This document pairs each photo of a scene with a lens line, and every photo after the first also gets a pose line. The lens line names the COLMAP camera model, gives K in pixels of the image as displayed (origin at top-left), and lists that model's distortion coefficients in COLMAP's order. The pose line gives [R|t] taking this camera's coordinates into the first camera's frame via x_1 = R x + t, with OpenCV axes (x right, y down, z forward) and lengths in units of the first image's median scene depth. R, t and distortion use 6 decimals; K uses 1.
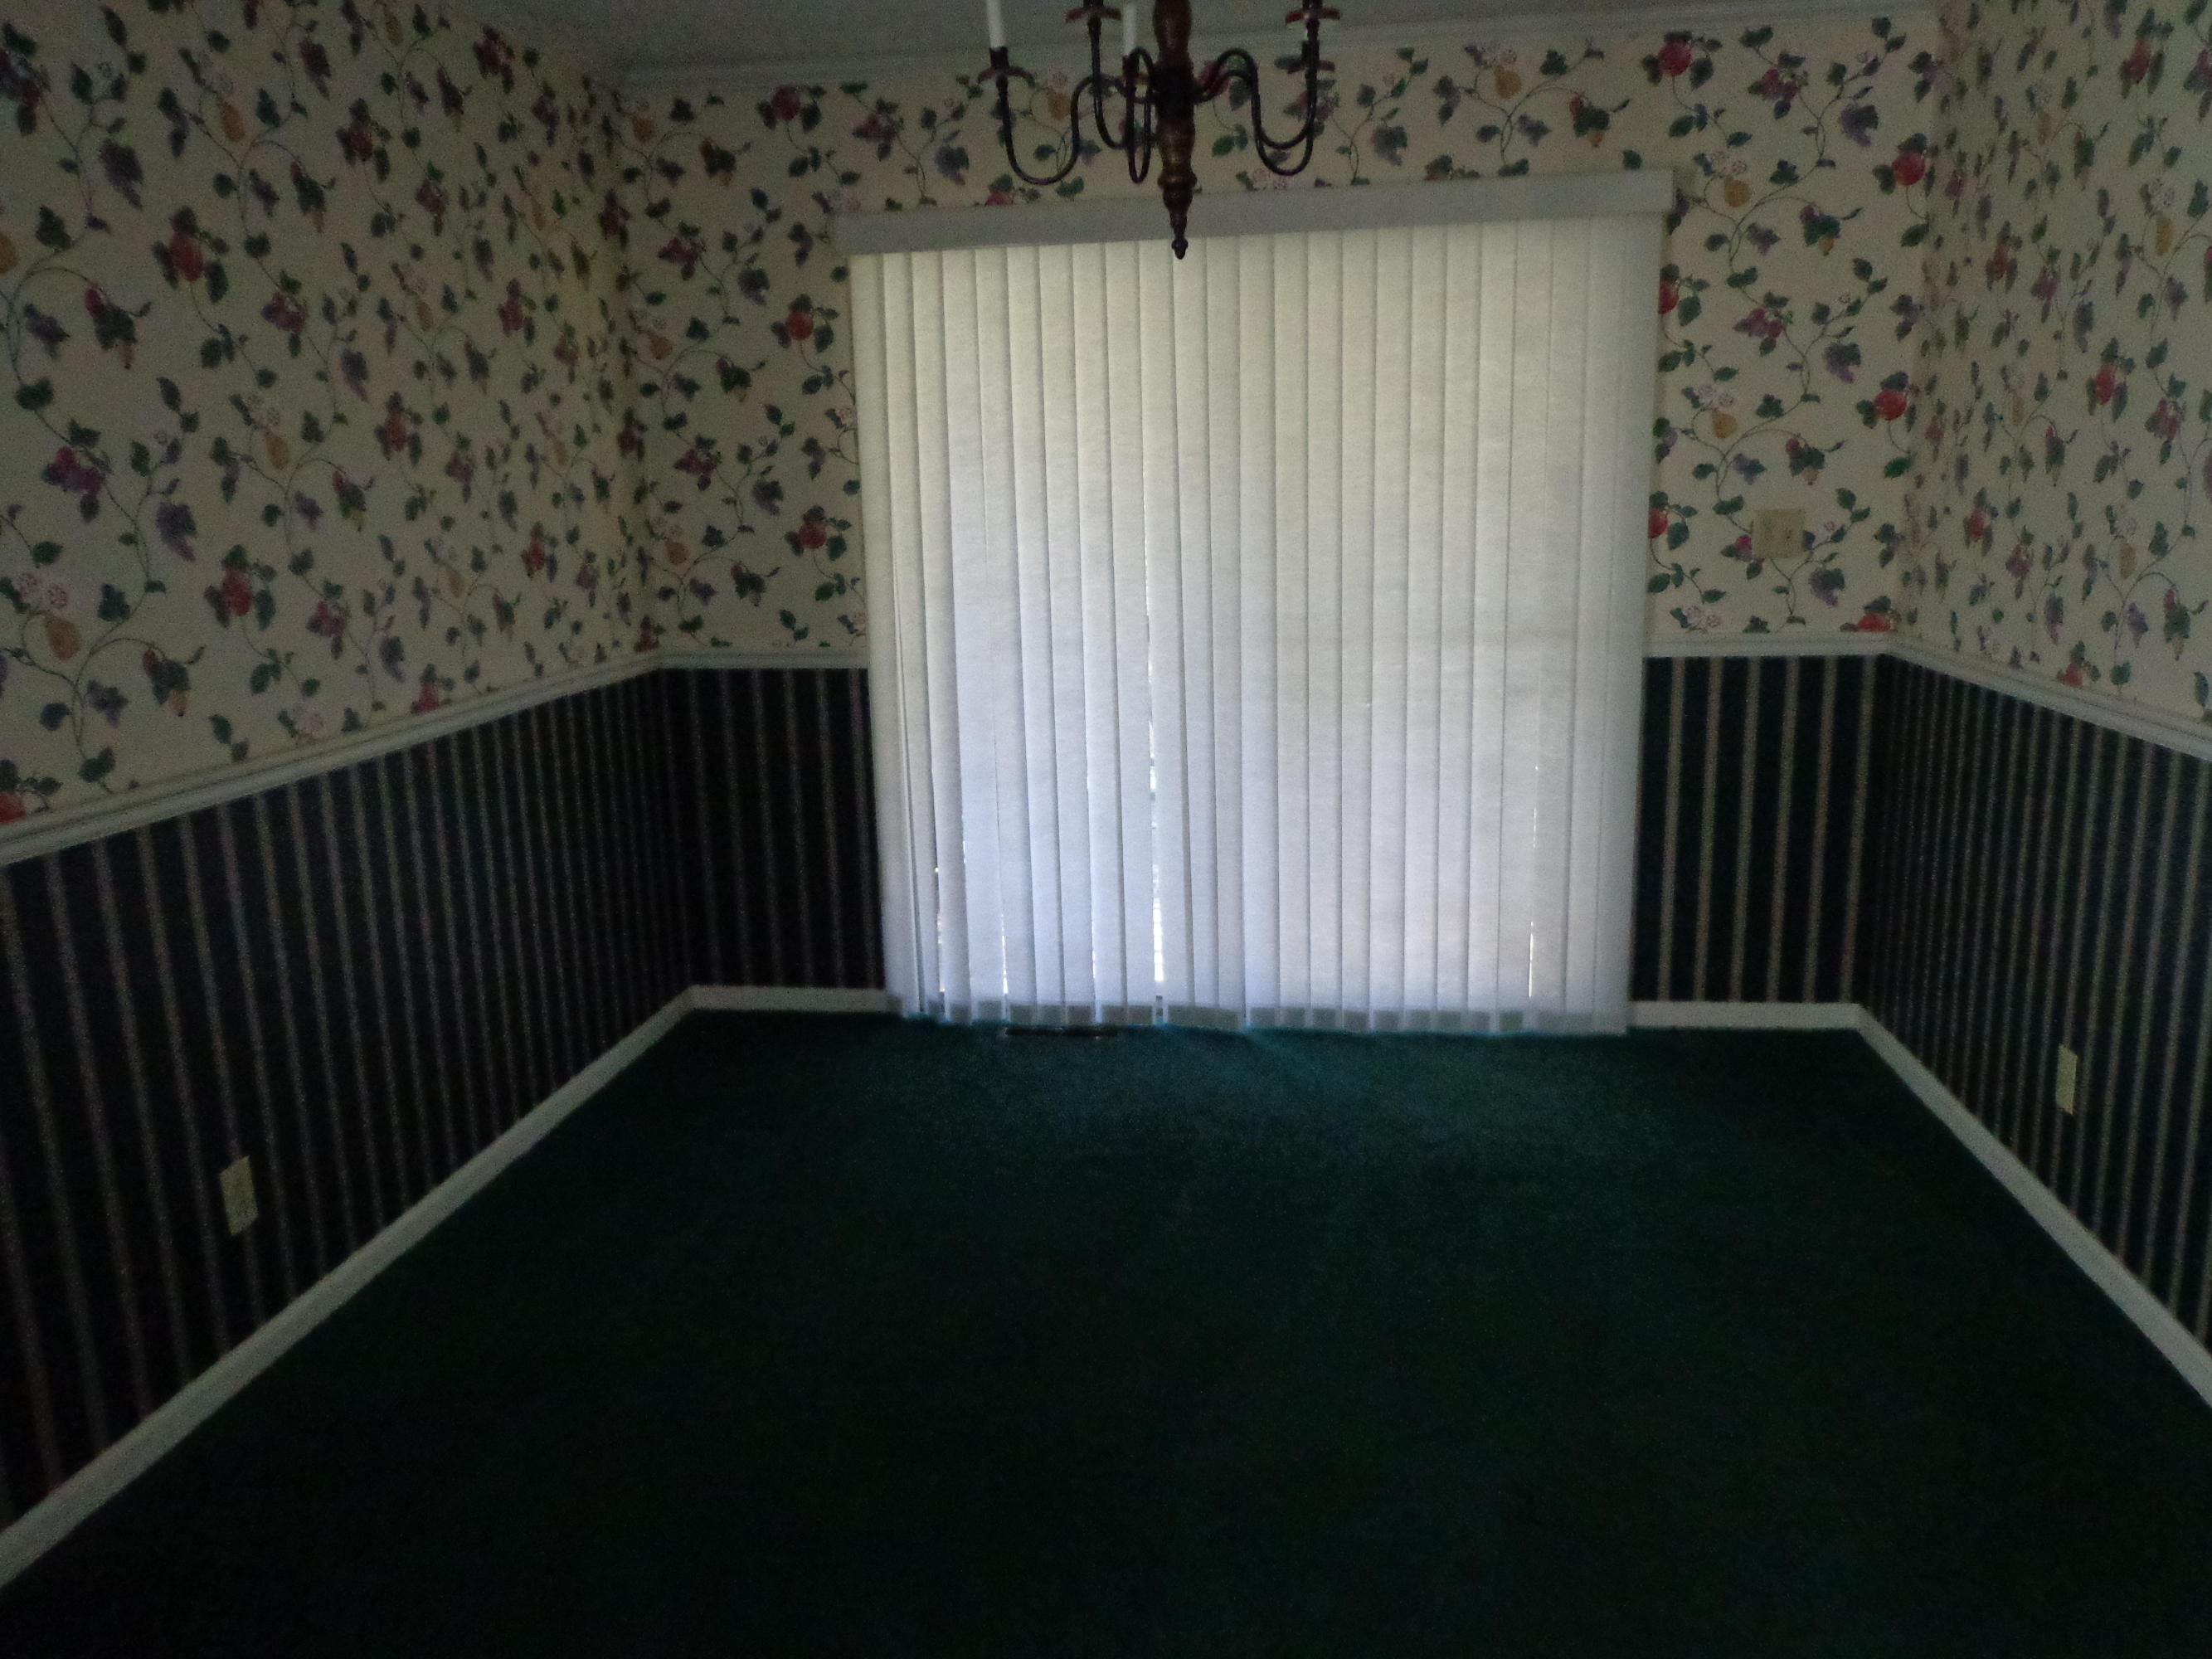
lens RADIAL K [[1631.4, 0, 1103.8], [0, 1631.4, 820.6], [0, 0, 1]] dist [0.008334, 0.010315]
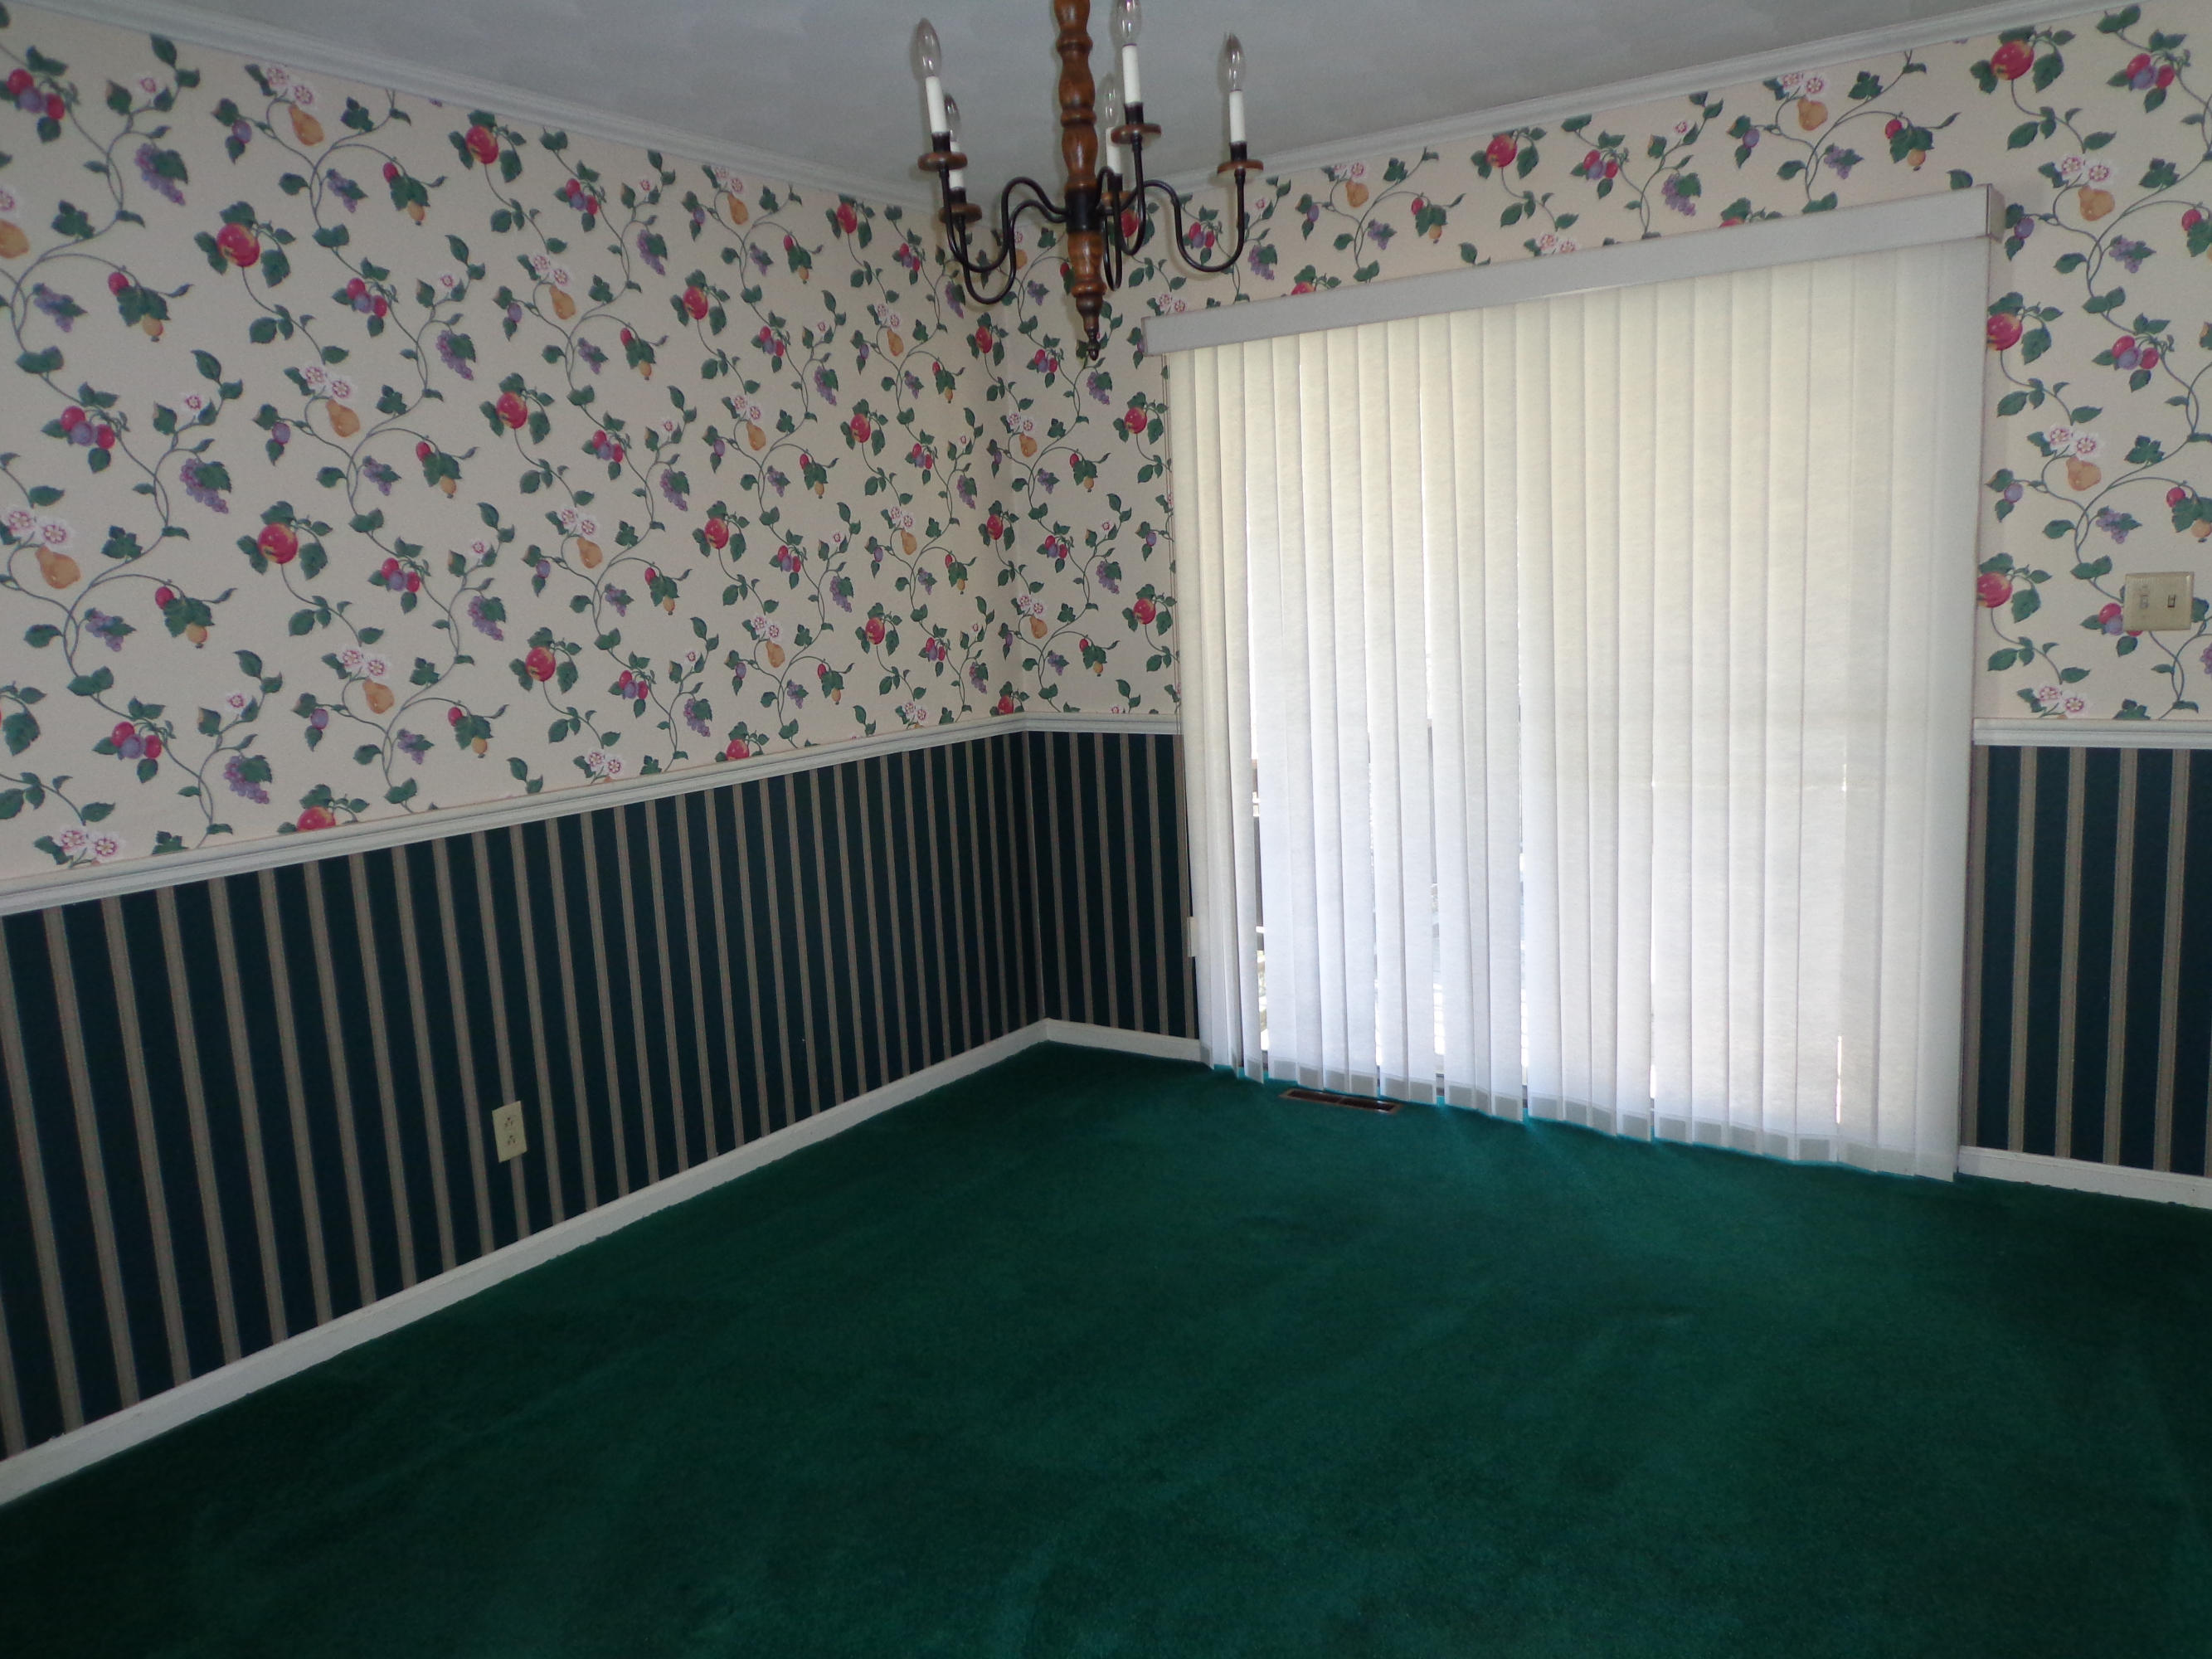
lens RADIAL K [[1613.9, 0, 1111.3], [0, 1613.9, 830.2], [0, 0, 1]] dist [-0.008512, 0.013566]
pose [[0.898388, 0.051115, -0.436217, 0.293714], [-0.065422, 0.997698, -0.017827, -0.009908], [0.434302, 0.044554, 0.899665, 0.037268]]
